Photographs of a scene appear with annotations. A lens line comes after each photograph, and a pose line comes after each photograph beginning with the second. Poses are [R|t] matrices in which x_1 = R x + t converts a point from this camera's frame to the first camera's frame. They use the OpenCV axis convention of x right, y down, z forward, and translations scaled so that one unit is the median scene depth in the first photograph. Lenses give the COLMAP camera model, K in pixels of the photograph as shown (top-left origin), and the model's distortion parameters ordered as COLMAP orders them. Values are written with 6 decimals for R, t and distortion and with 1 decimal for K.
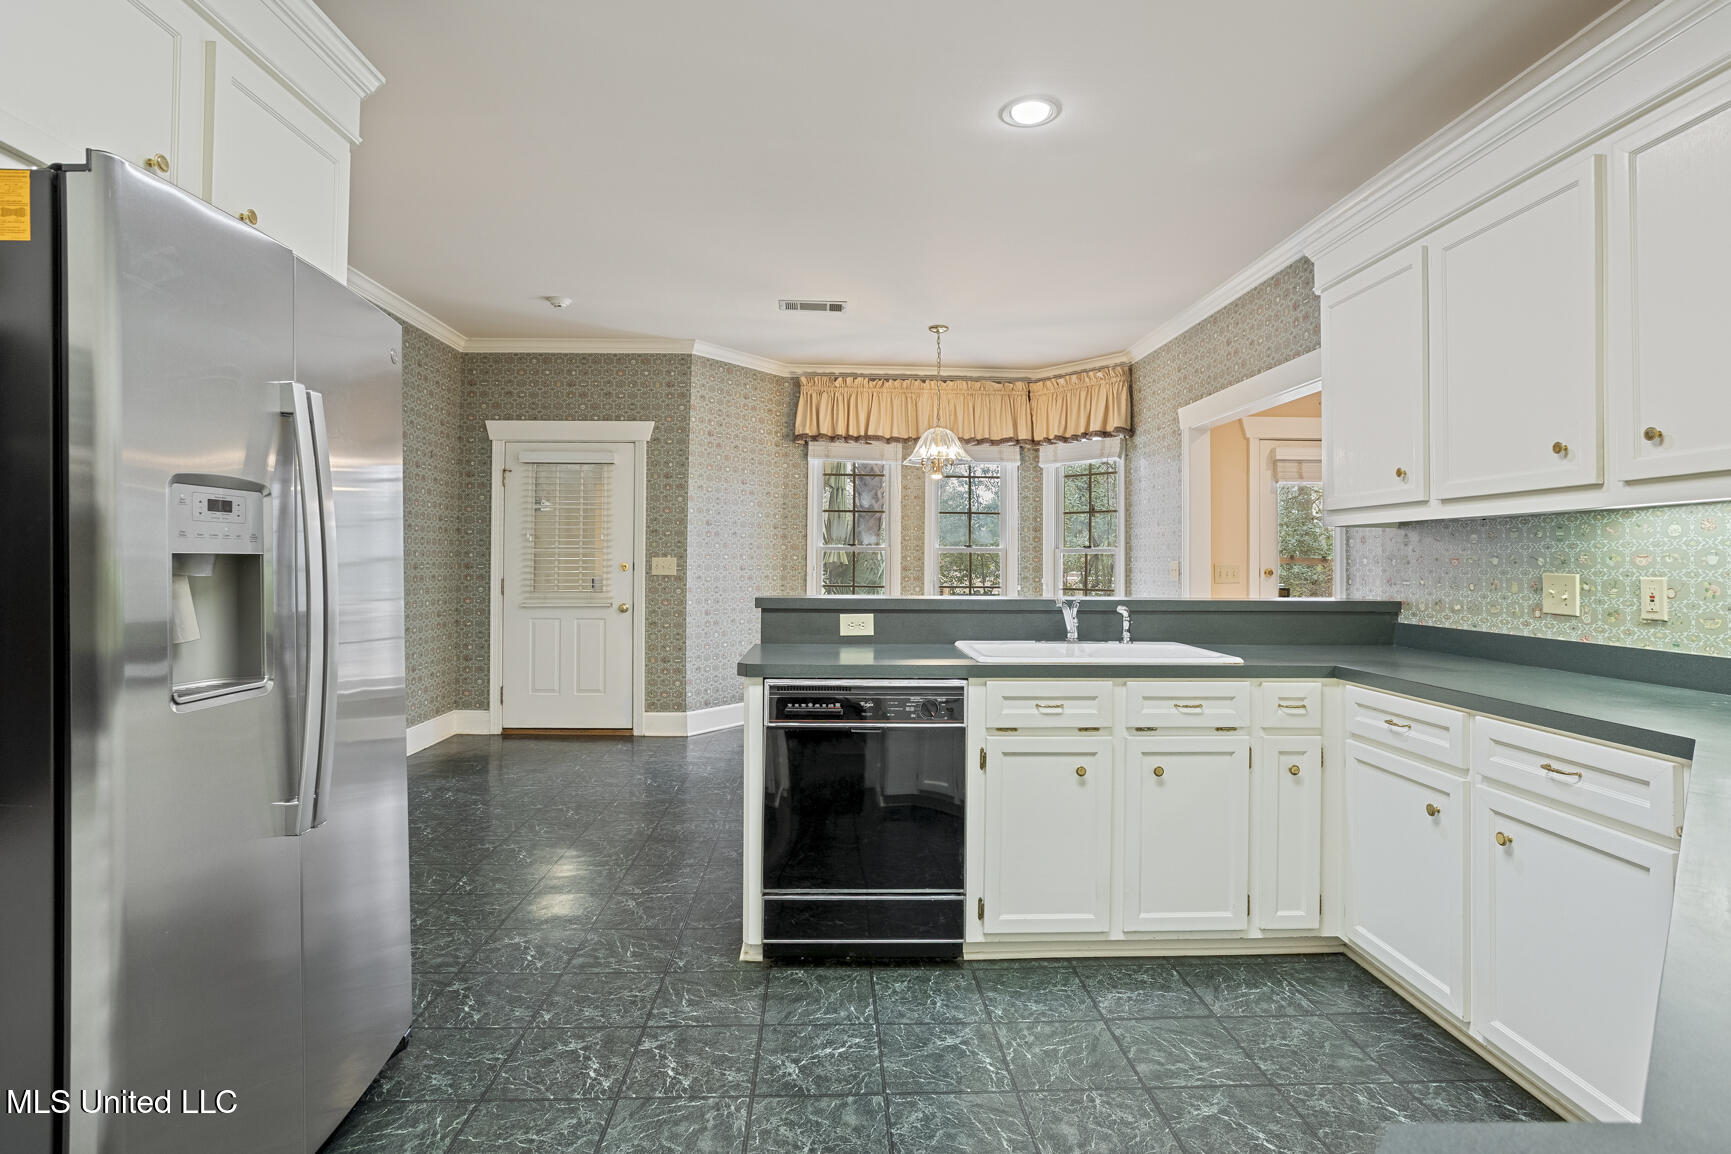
lens RADIAL K [[848.6, 0, 862.7], [0, 848.6, 552.3], [0, 0, 1]] dist [-0.066697, 0.040625]
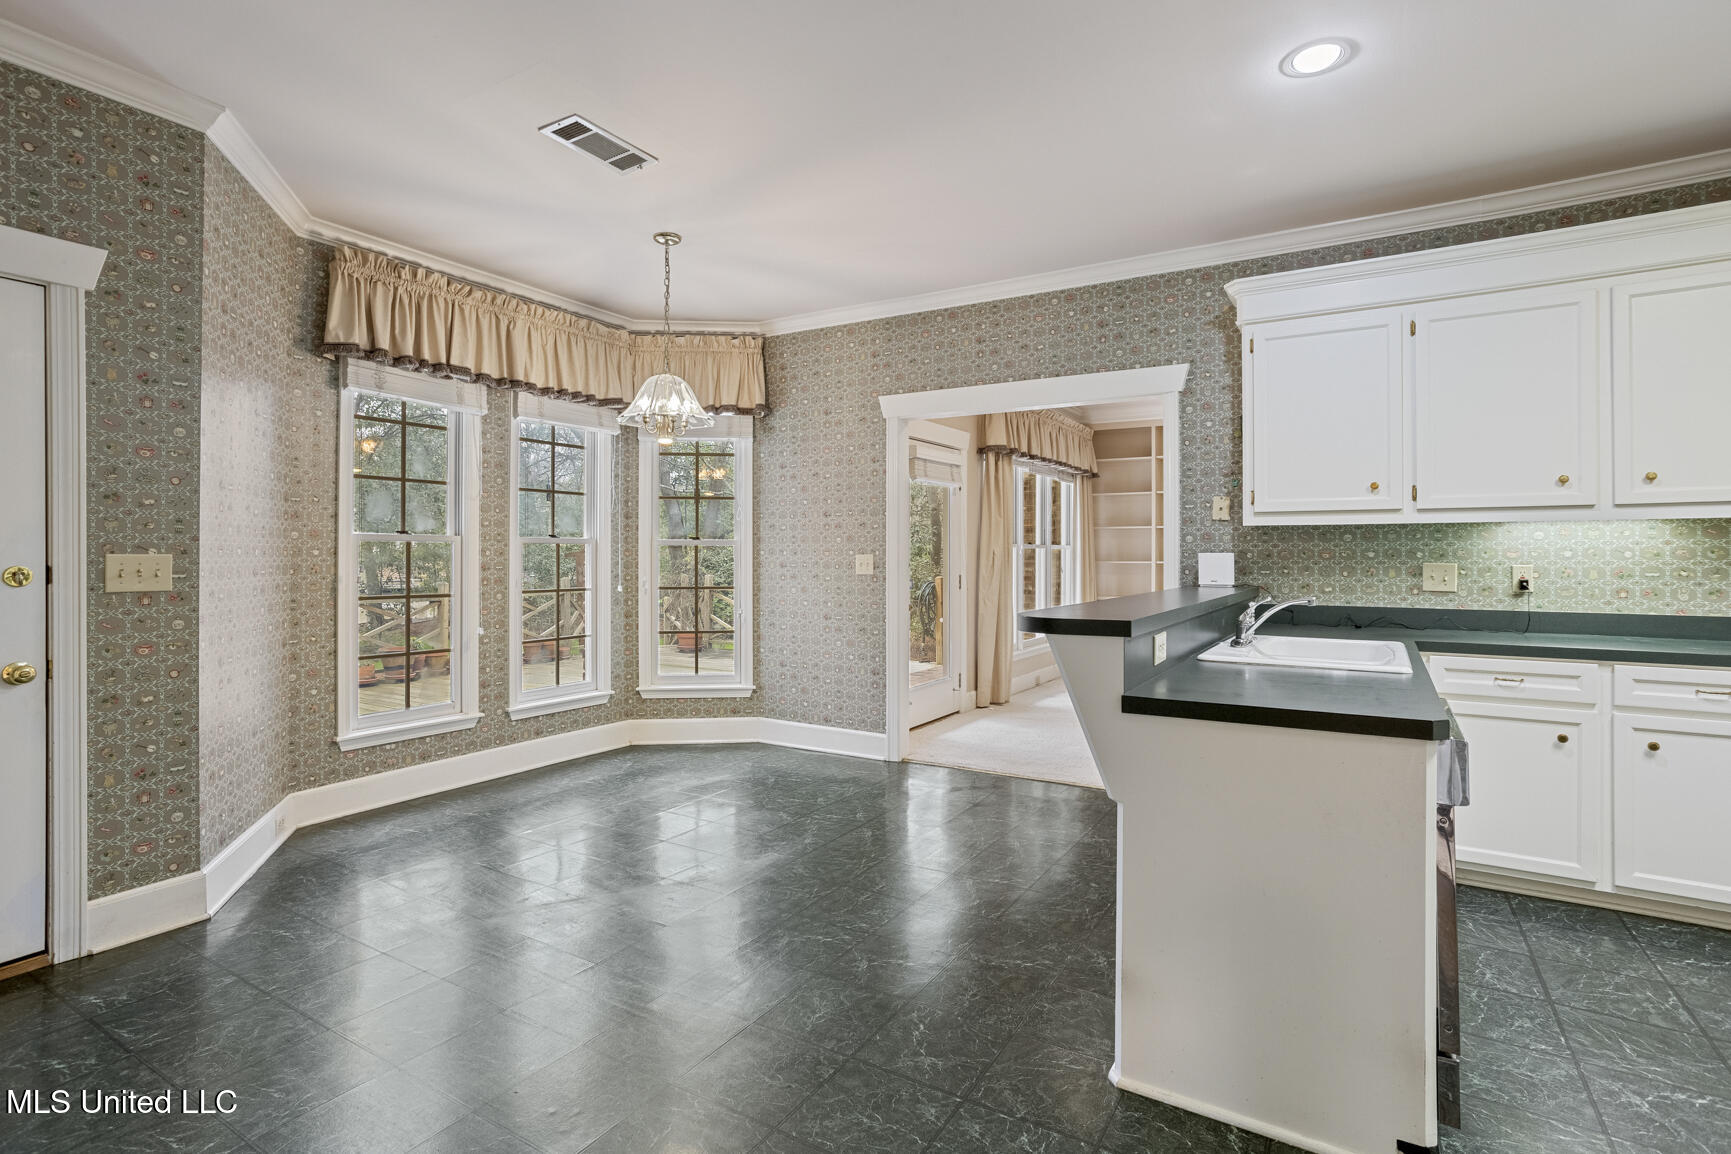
lens RADIAL K [[832.1, 0, 866.1], [0, 832.1, 559.9], [0, 0, 1]] dist [-0.040049, 0.022780]
pose [[0.568459, -0.012570, 0.822615, -0.377856], [-0.005050, 0.999811, 0.018767, -0.000812], [-0.822696, -0.014823, 0.568288, 0.417703]]
